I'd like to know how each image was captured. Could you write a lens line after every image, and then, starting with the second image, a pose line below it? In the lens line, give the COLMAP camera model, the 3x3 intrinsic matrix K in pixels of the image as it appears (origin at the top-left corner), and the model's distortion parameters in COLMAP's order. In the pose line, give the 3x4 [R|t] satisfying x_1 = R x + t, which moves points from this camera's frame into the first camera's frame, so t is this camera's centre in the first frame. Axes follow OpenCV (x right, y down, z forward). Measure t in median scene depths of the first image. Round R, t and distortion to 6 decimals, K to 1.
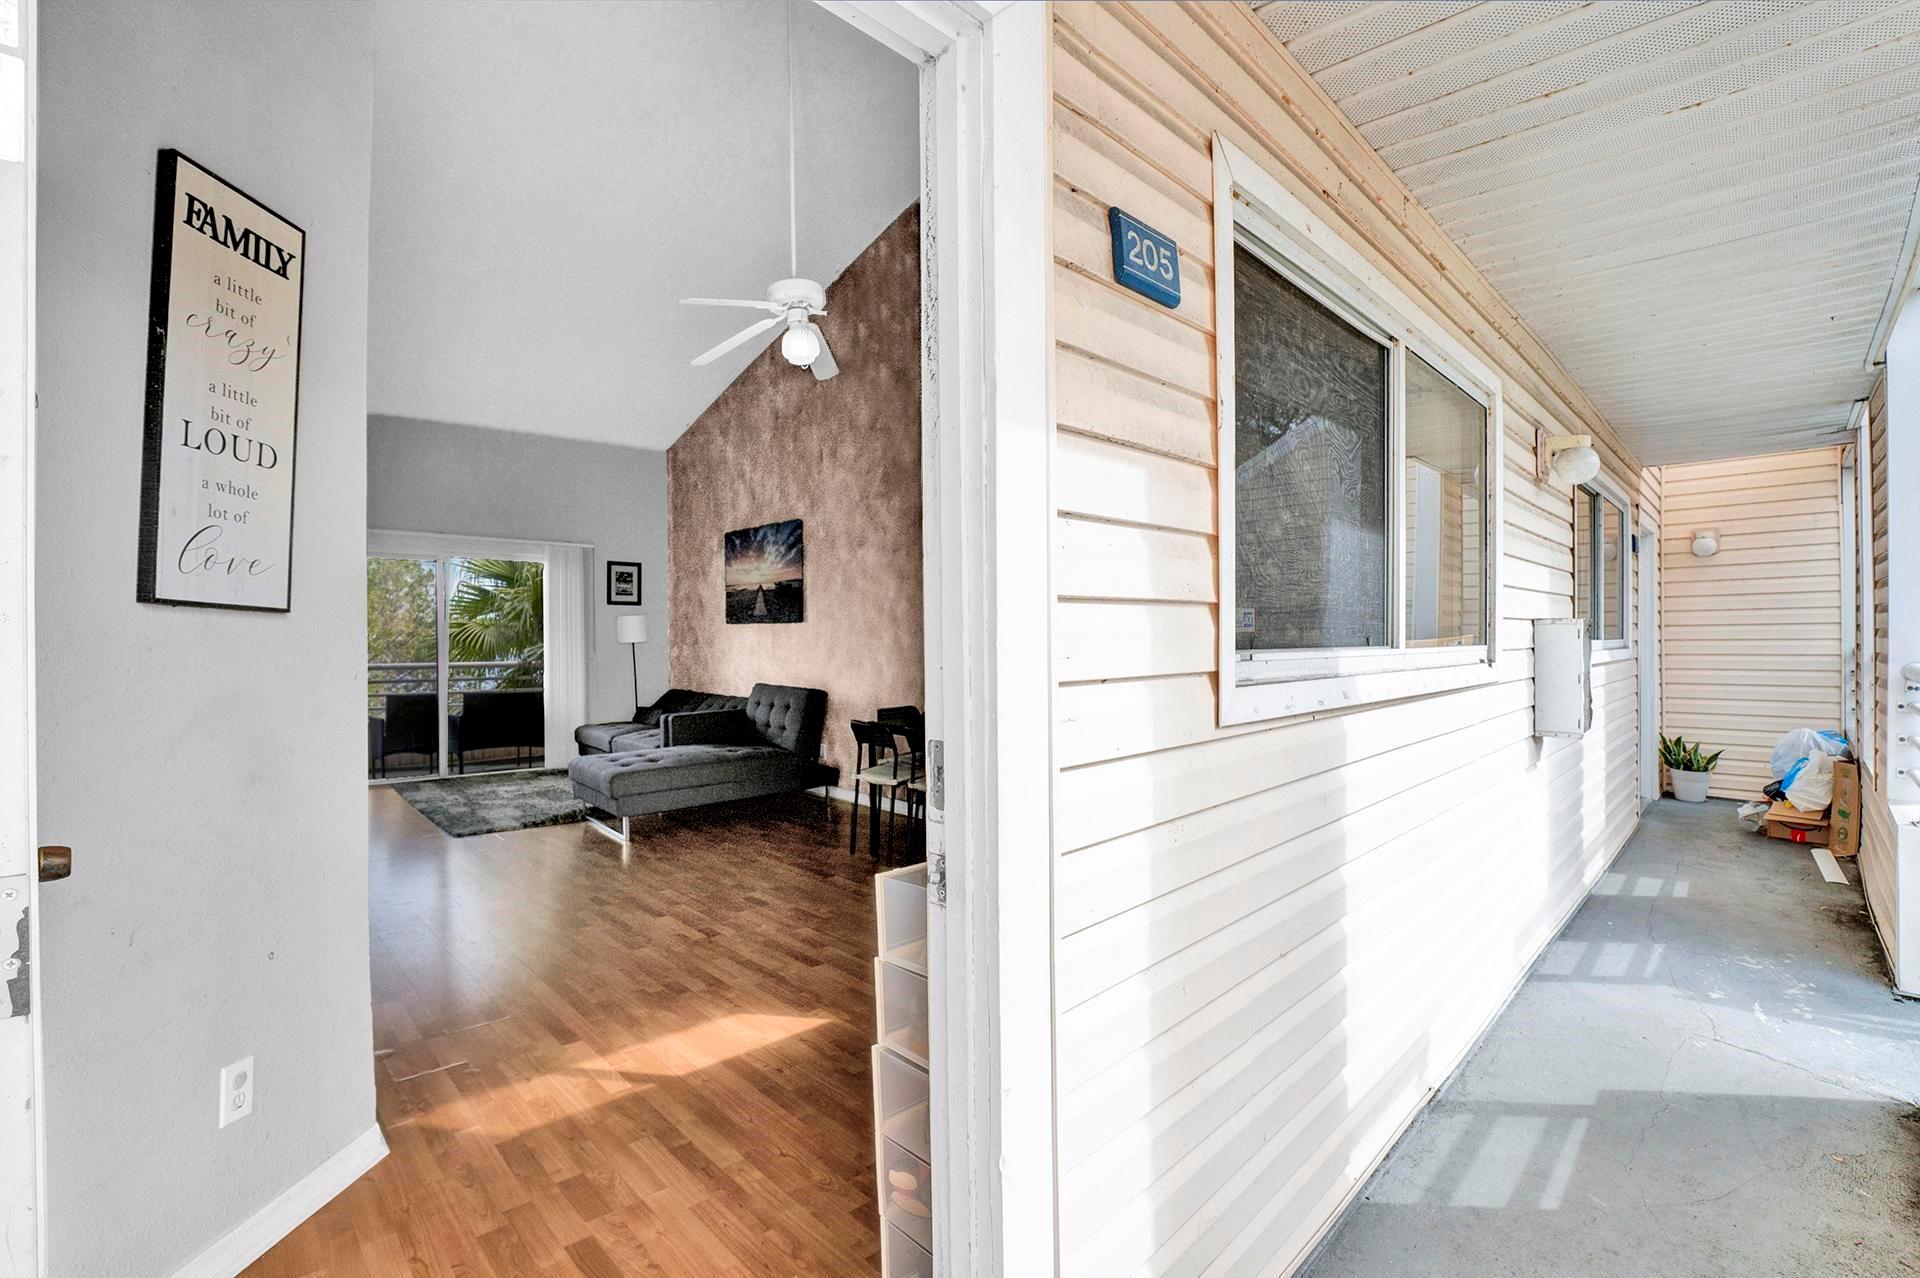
lens RADIAL K [[818.6, 0, 954.1], [0, 818.6, 631.9], [0, 0, 1]] dist [0.001794, 0.000084]
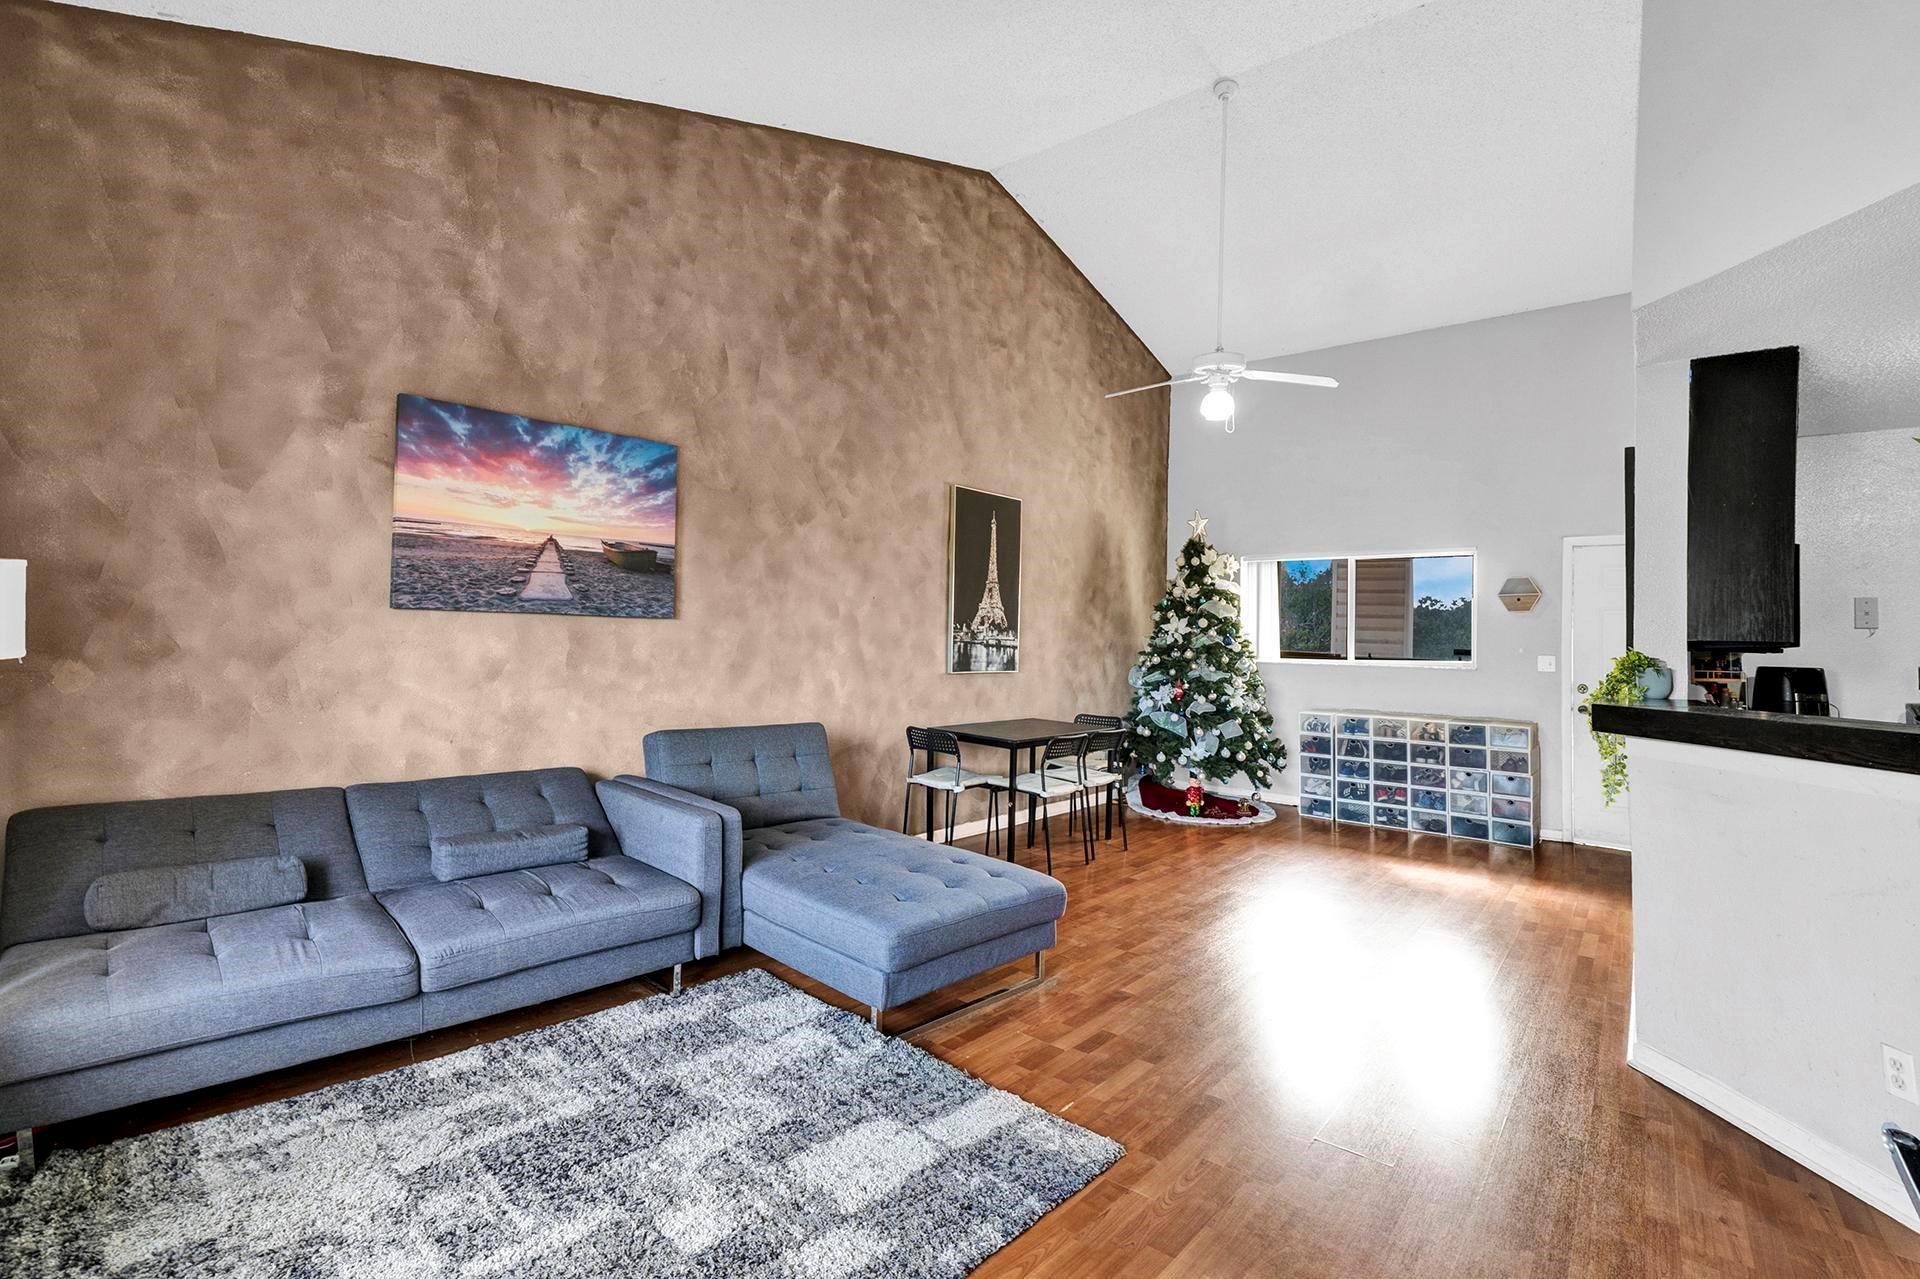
lens RADIAL K [[818.6, 0, 957.6], [0, 818.6, 631.2], [0, 0, 1]] dist [0.001794, 0.000084]
pose [[-0.034797, 0.027525, 0.999015, -0.721962], [-0.006114, 0.999596, -0.027754, 0.011062], [-0.999376, -0.007073, -0.034614, 0.755403]]
